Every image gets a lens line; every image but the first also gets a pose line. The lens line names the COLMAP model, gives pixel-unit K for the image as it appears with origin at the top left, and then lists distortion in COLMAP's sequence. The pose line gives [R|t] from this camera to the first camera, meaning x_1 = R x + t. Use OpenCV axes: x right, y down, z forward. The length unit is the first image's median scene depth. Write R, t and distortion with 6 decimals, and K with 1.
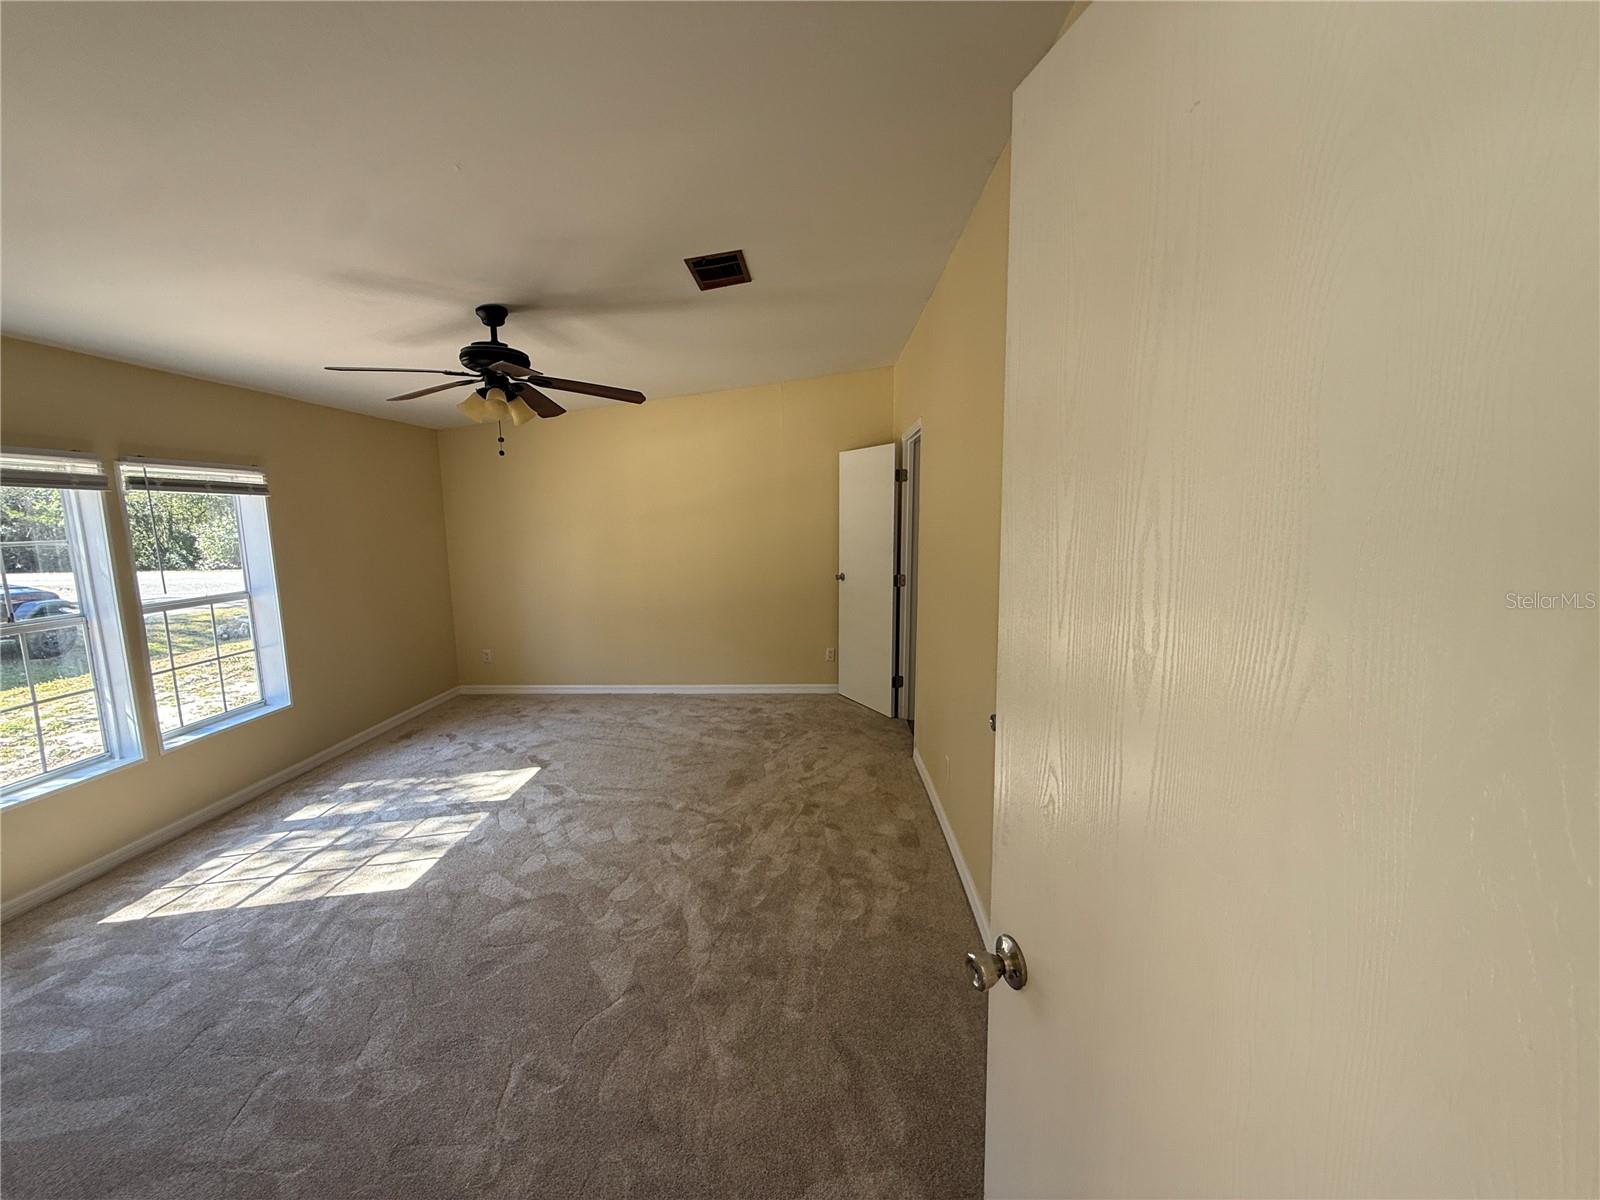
lens RADIAL K [[638.2, 0, 796.1], [0, 638.2, 599.7], [0, 0, 1]] dist [-0.001124, 0.000635]
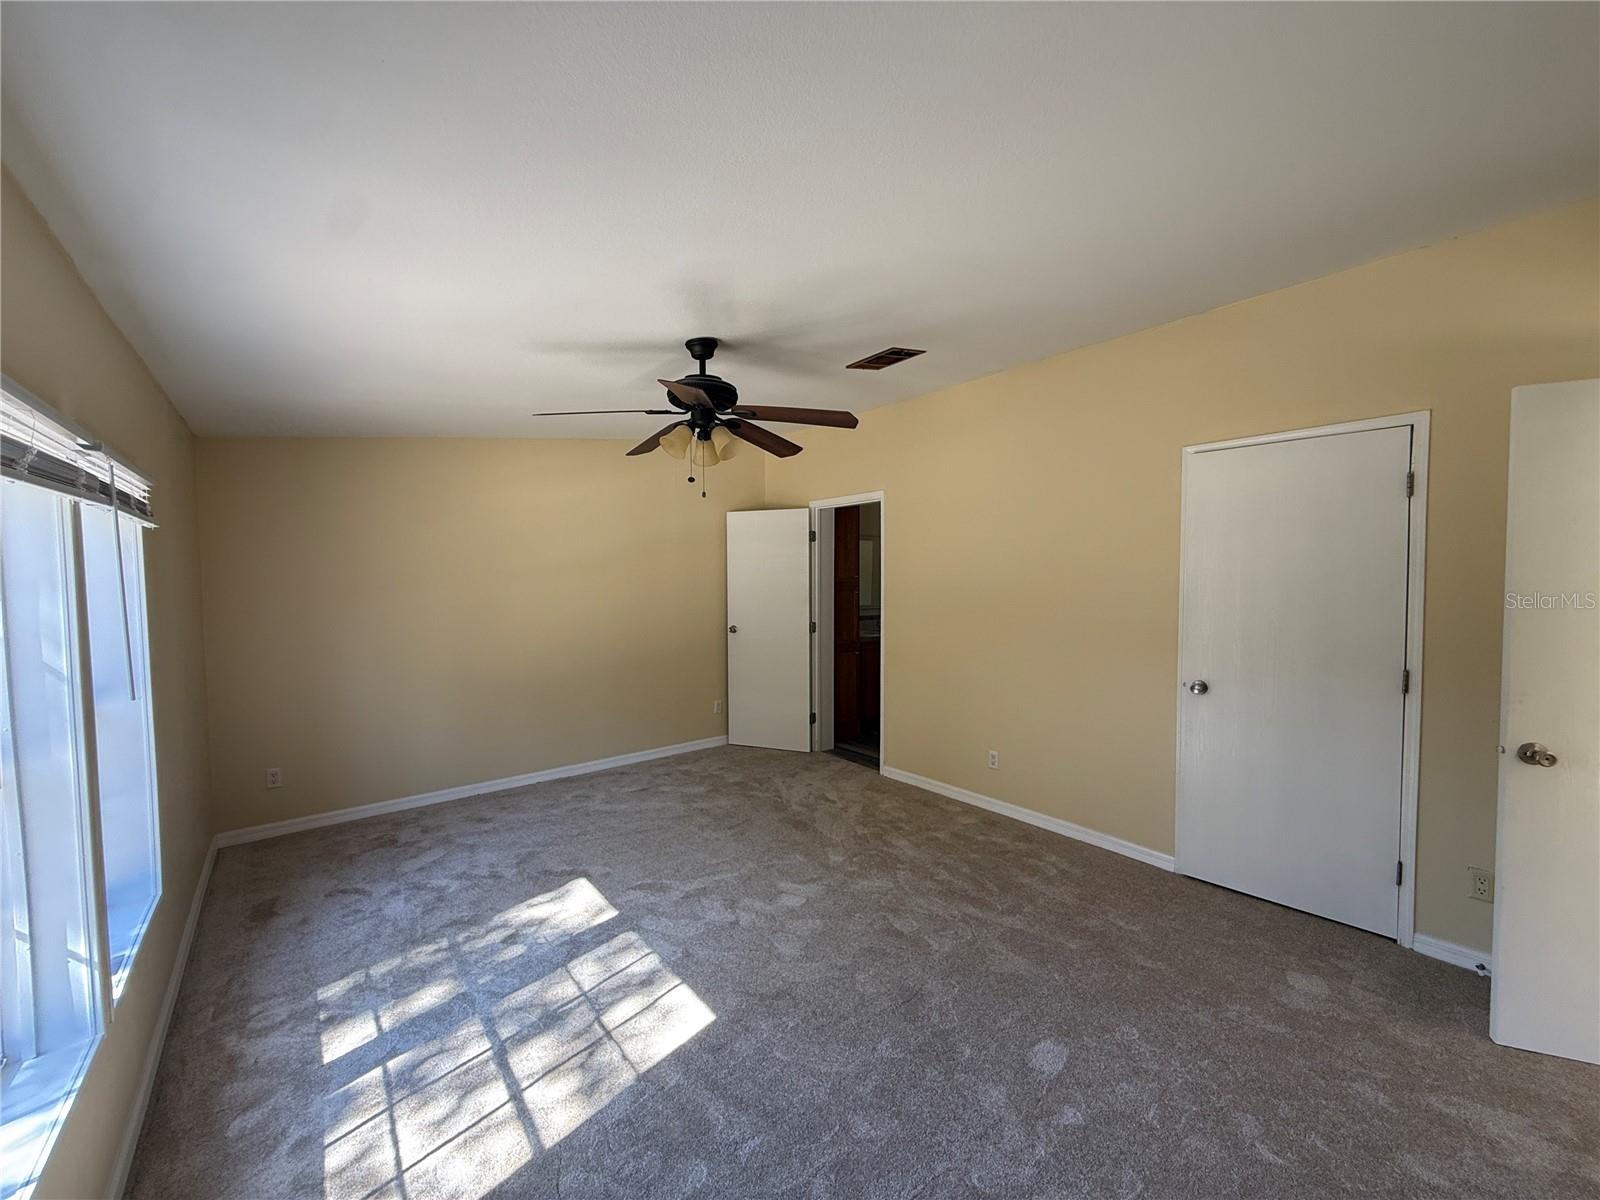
lens RADIAL K [[638.2, 0, 796.1], [0, 638.2, 599.7], [0, 0, 1]] dist [-0.001124, 0.000635]
pose [[0.762036, -0.023138, 0.647121, -0.745963], [0.086629, 0.994021, -0.066471, -0.007734], [-0.641713, 0.106713, 0.759484, 0.191180]]
